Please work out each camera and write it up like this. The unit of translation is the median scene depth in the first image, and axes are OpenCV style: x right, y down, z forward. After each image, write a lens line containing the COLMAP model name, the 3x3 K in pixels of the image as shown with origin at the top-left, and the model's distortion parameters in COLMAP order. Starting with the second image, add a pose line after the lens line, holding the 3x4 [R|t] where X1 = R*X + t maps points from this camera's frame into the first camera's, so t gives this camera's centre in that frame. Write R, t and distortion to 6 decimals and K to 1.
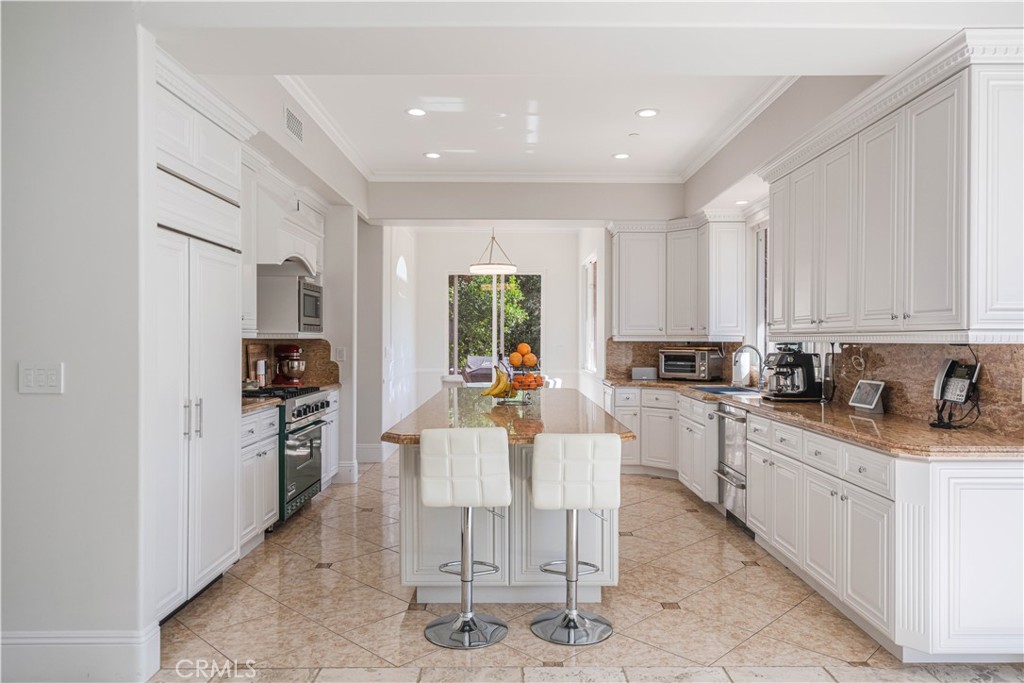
lens RADIAL K [[697.4, 0, 513.7], [0, 697.4, 344.4], [0, 0, 1]] dist [0.000084, 0.000267]
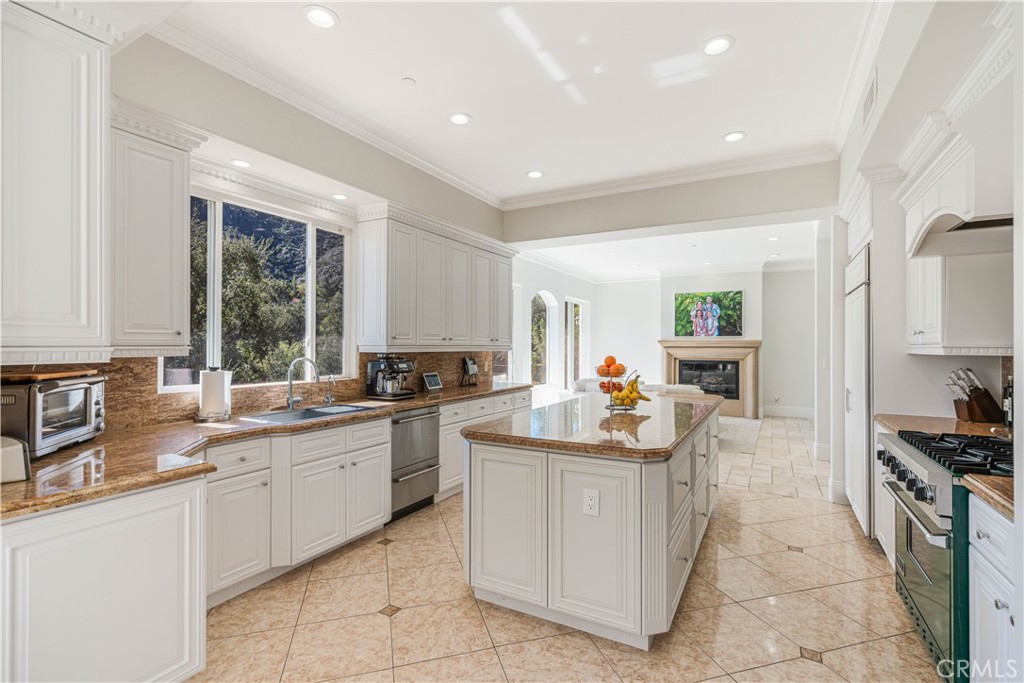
lens RADIAL K [[473.7, 0, 514.8], [0, 473.7, 345.3], [0, 0, 1]] dist [-0.000529, 0.000796]
pose [[-0.875606, -0.002947, 0.483017, -0.166389], [-0.000695, 0.999988, 0.004842, -0.016155], [-0.483026, 0.003904, -0.875597, 1.304897]]
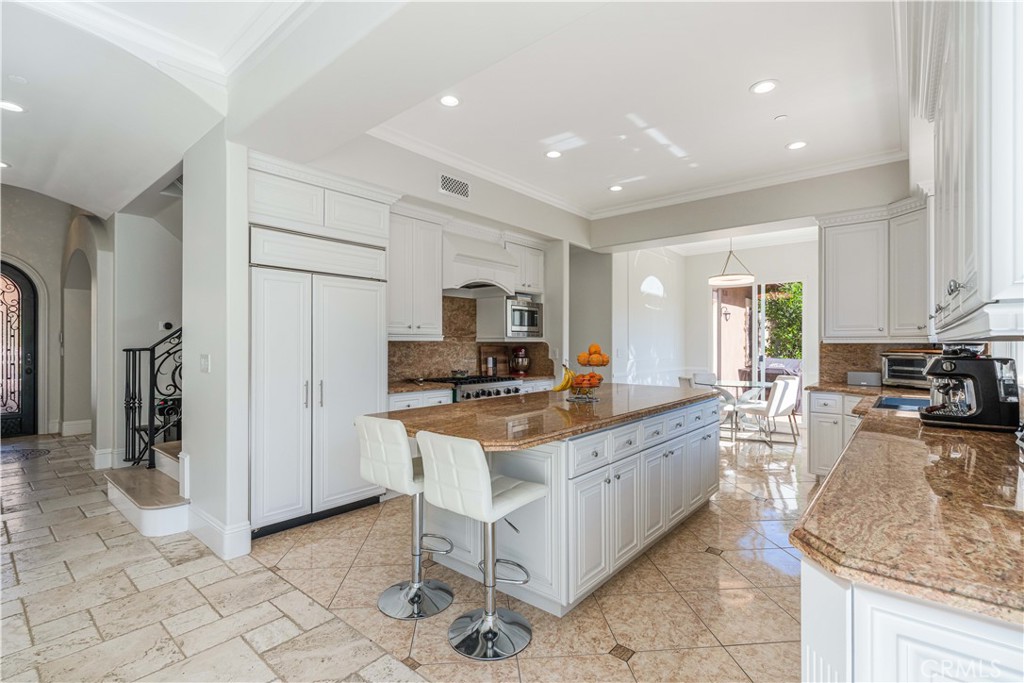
lens RADIAL K [[473.7, 0, 514.8], [0, 473.7, 345.3], [0, 0, 1]] dist [-0.000529, 0.000796]
pose [[0.753817, -0.001434, -0.657083, 0.297164], [-0.002990, 0.999980, -0.005612, 0.003663], [0.657077, 0.006195, 0.753798, 0.282883]]
